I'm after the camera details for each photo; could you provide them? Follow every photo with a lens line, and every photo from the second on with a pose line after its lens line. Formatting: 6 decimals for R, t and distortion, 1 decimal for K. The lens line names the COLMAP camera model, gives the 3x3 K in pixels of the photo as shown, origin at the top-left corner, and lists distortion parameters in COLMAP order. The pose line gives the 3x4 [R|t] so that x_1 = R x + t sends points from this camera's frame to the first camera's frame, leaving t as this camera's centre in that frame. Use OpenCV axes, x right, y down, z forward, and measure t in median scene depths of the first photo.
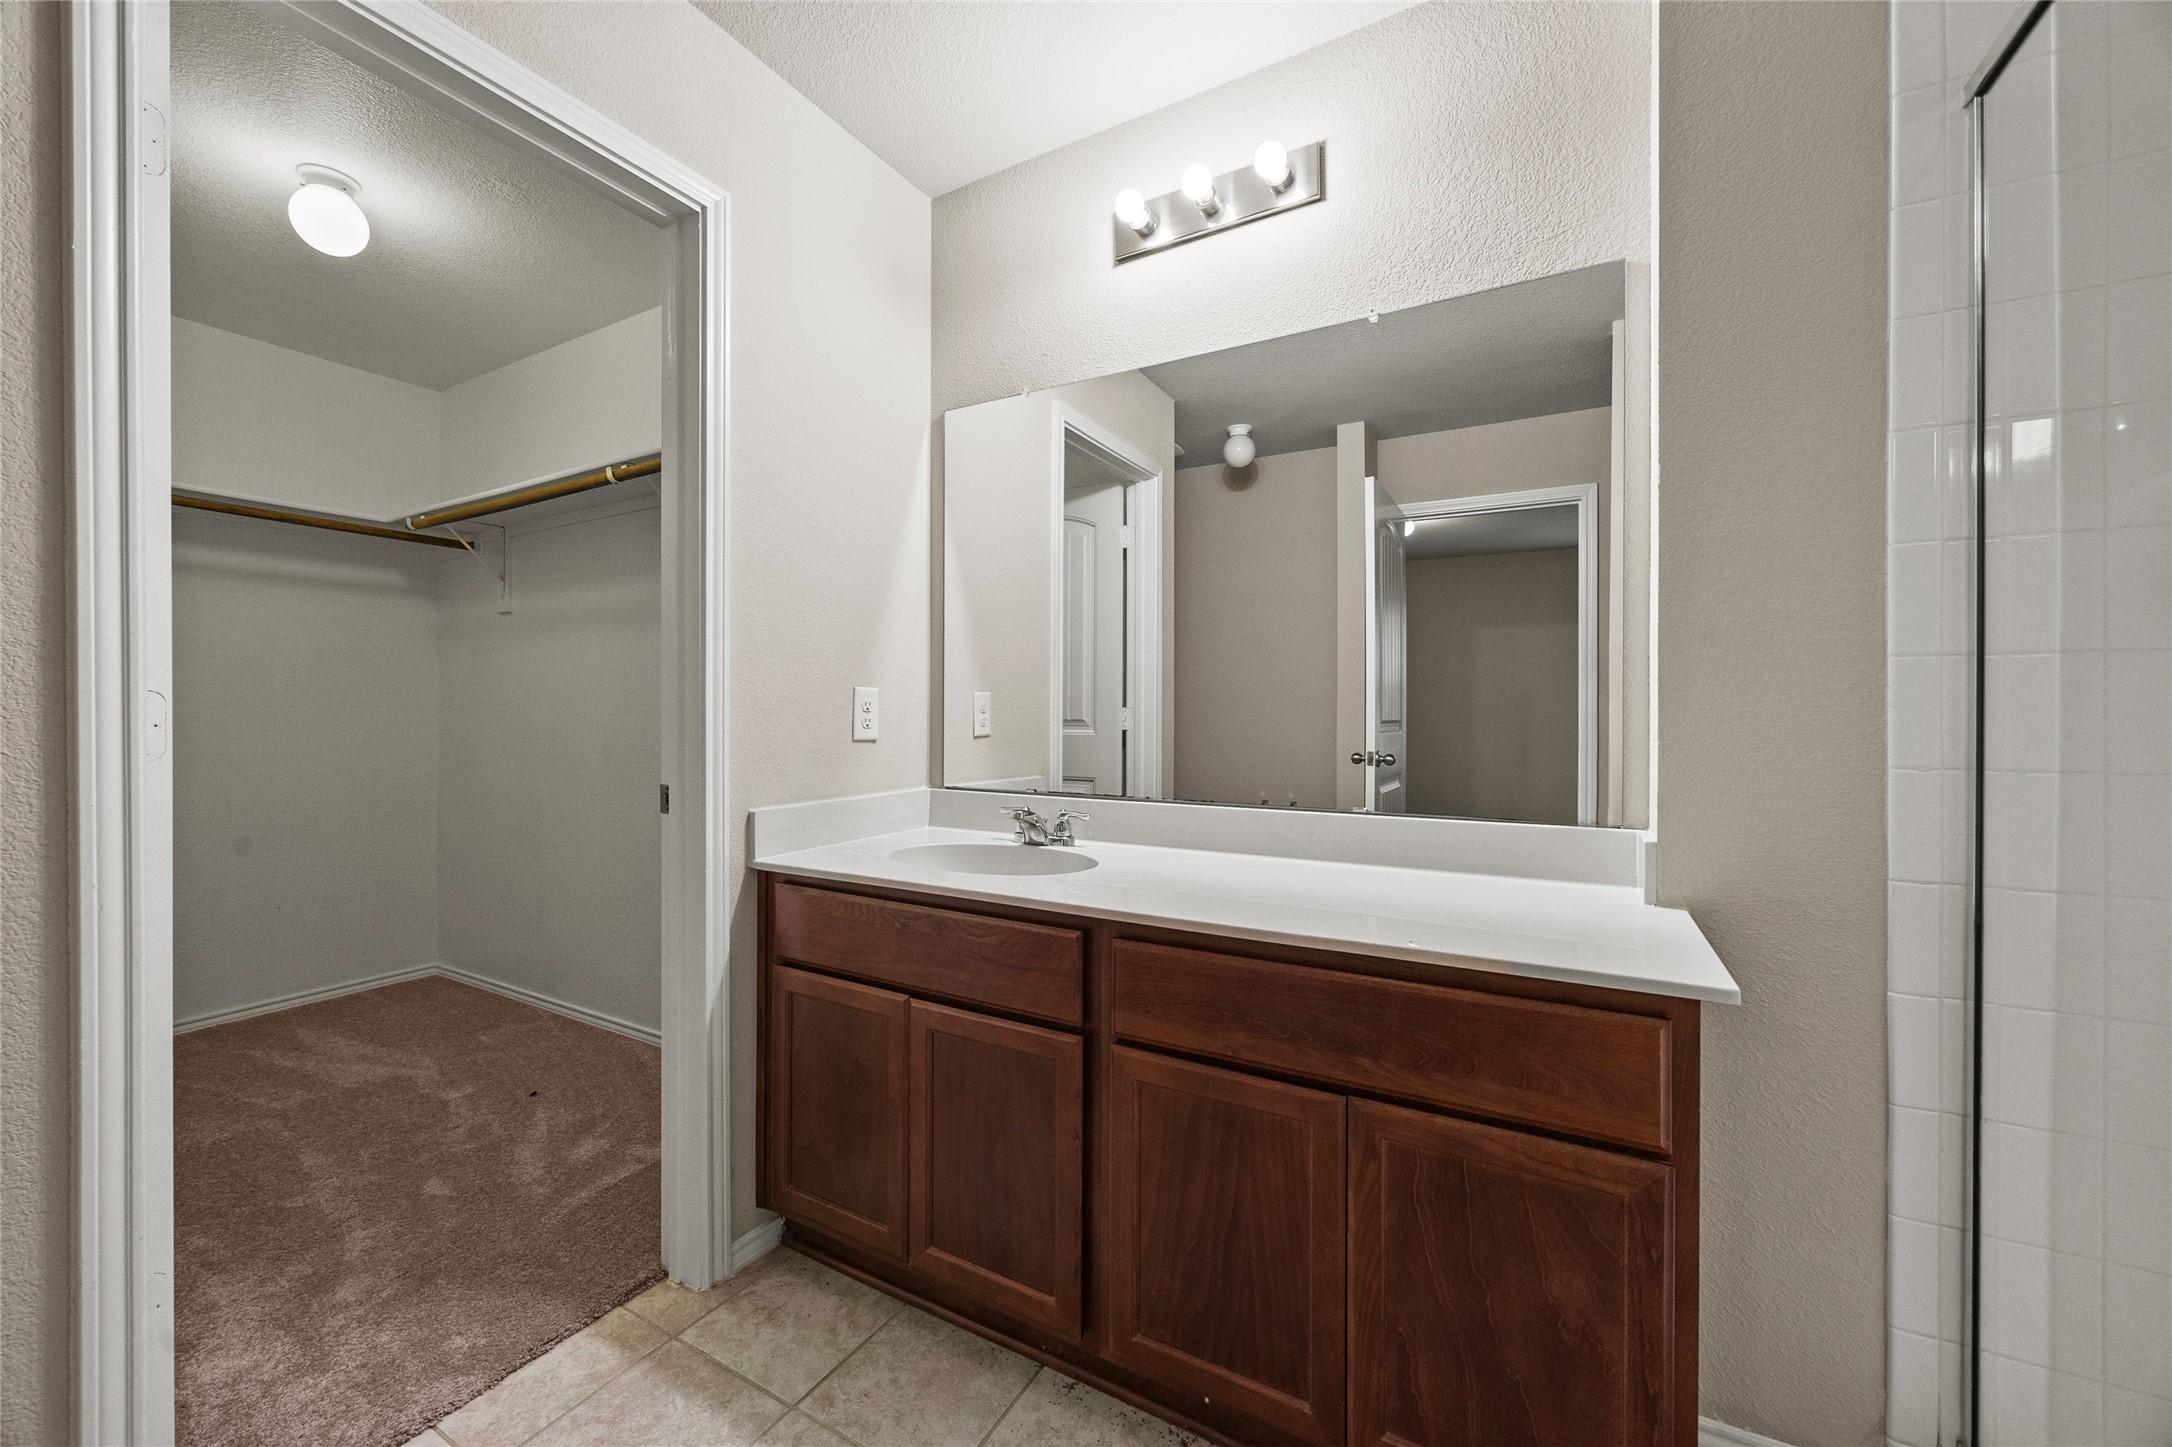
lens RADIAL K [[835.8, 0, 1083.5], [0, 835.8, 719.3], [0, 0, 1]] dist [-0.002160, 0.000032]
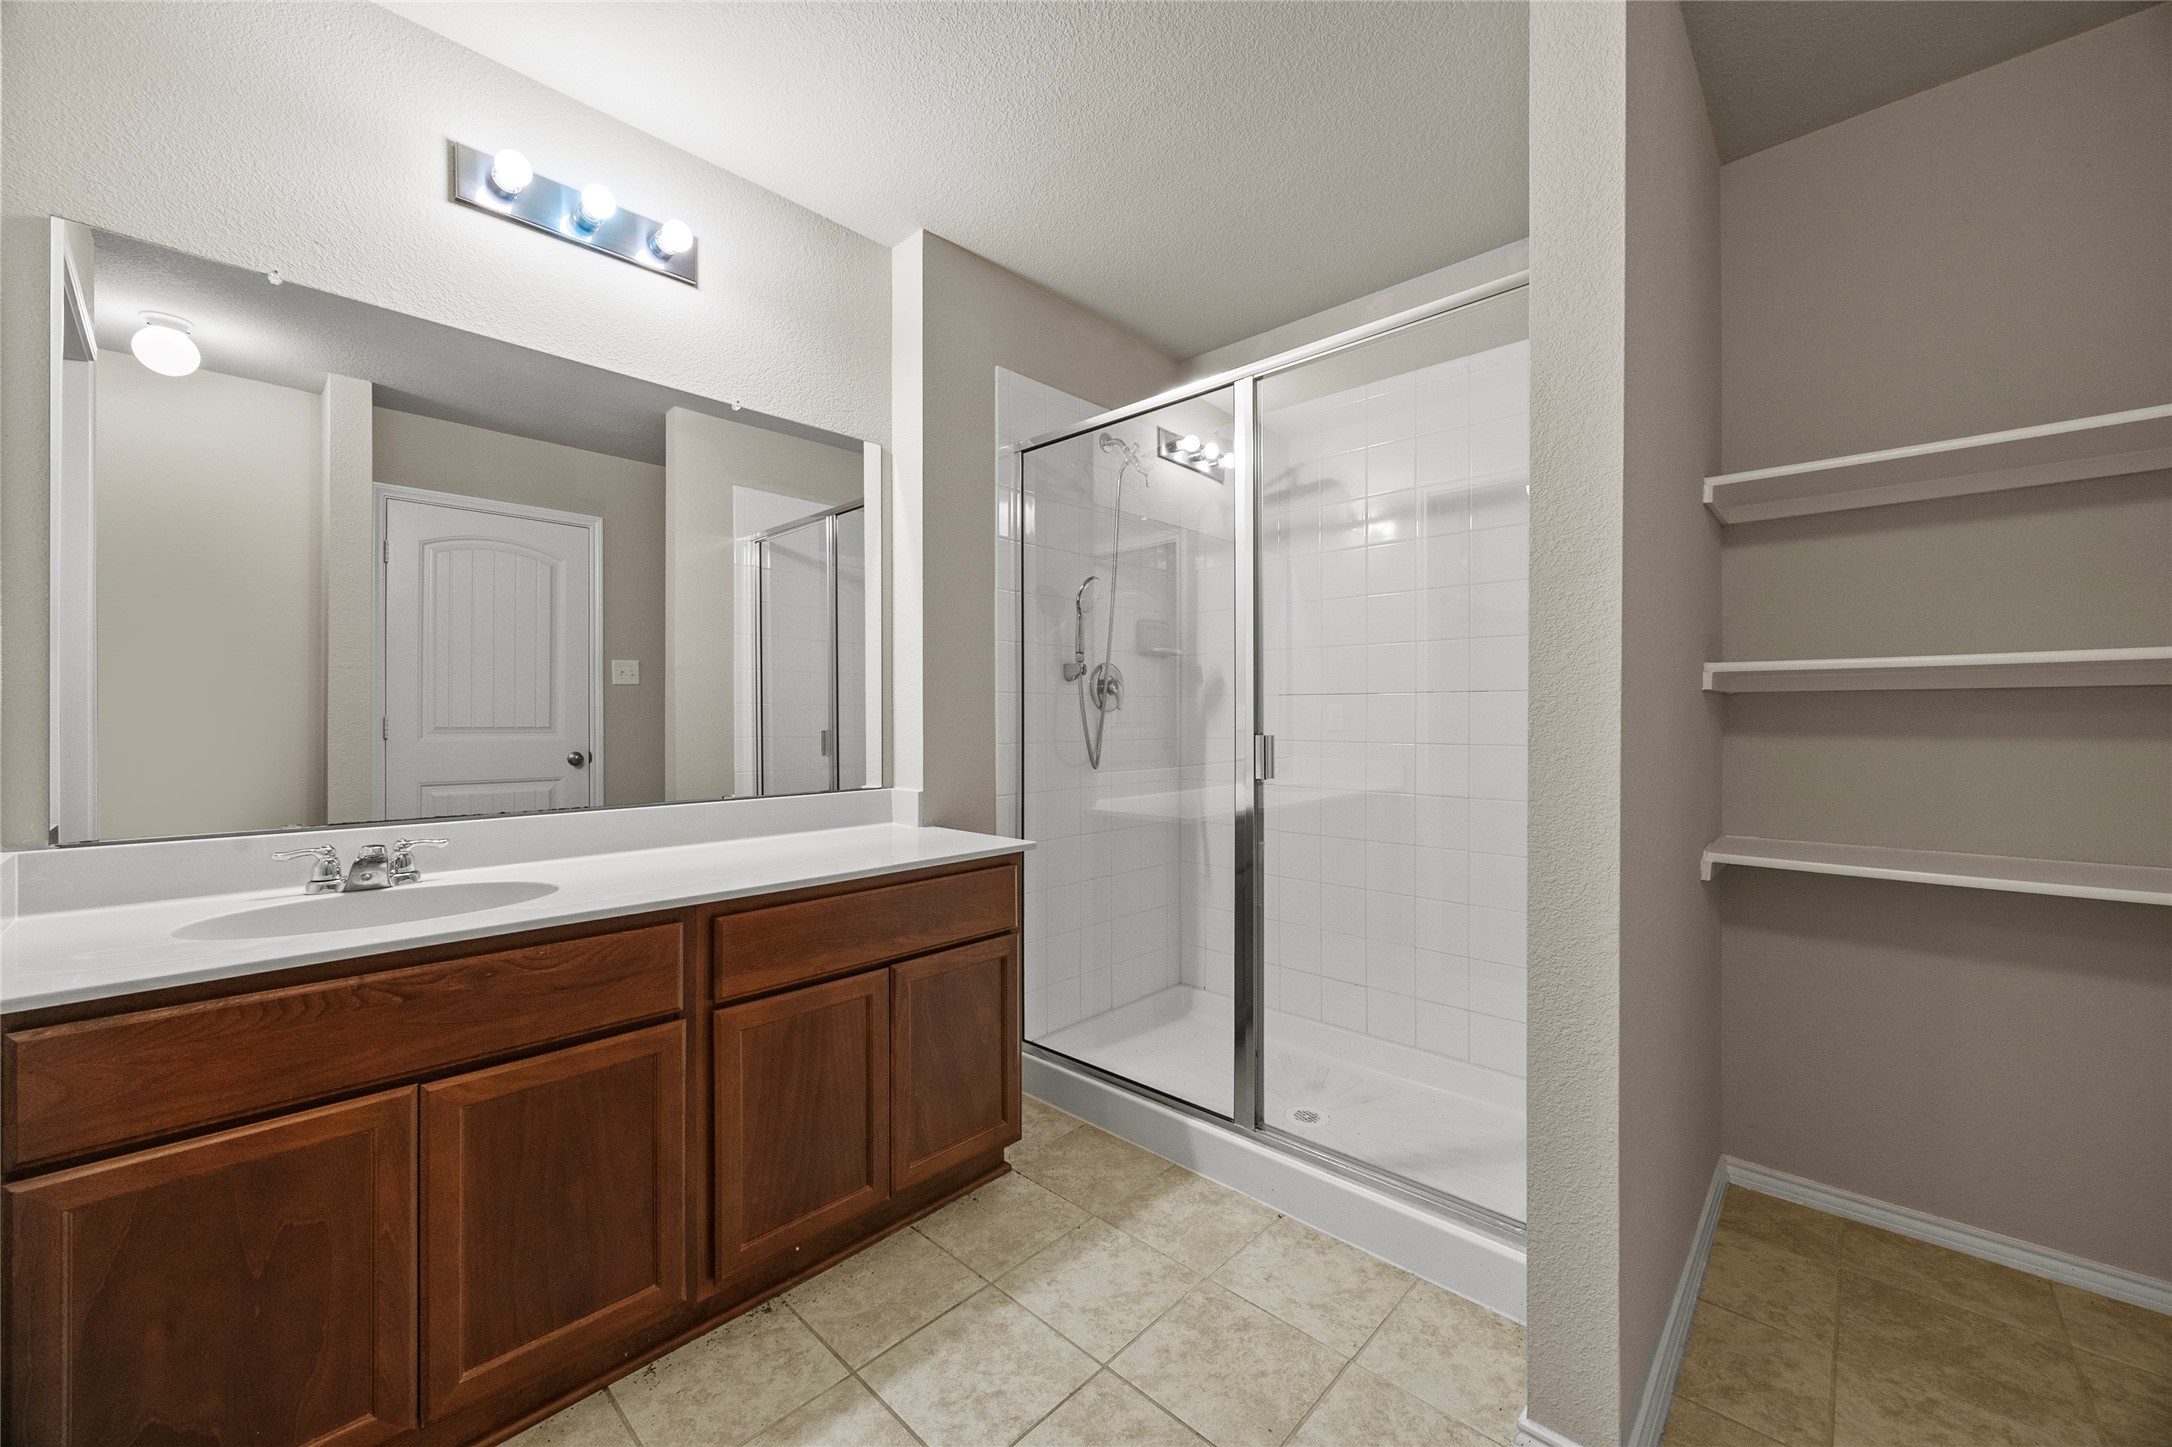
lens RADIAL K [[835.8, 0, 1090.3], [0, 835.8, 716.8], [0, 0, 1]] dist [-0.002160, 0.000032]
pose [[0.236071, -0.005468, 0.971721, -0.528643], [0.008445, 0.999958, 0.003575, -0.006733], [-0.971699, 0.007363, 0.236107, 0.129667]]
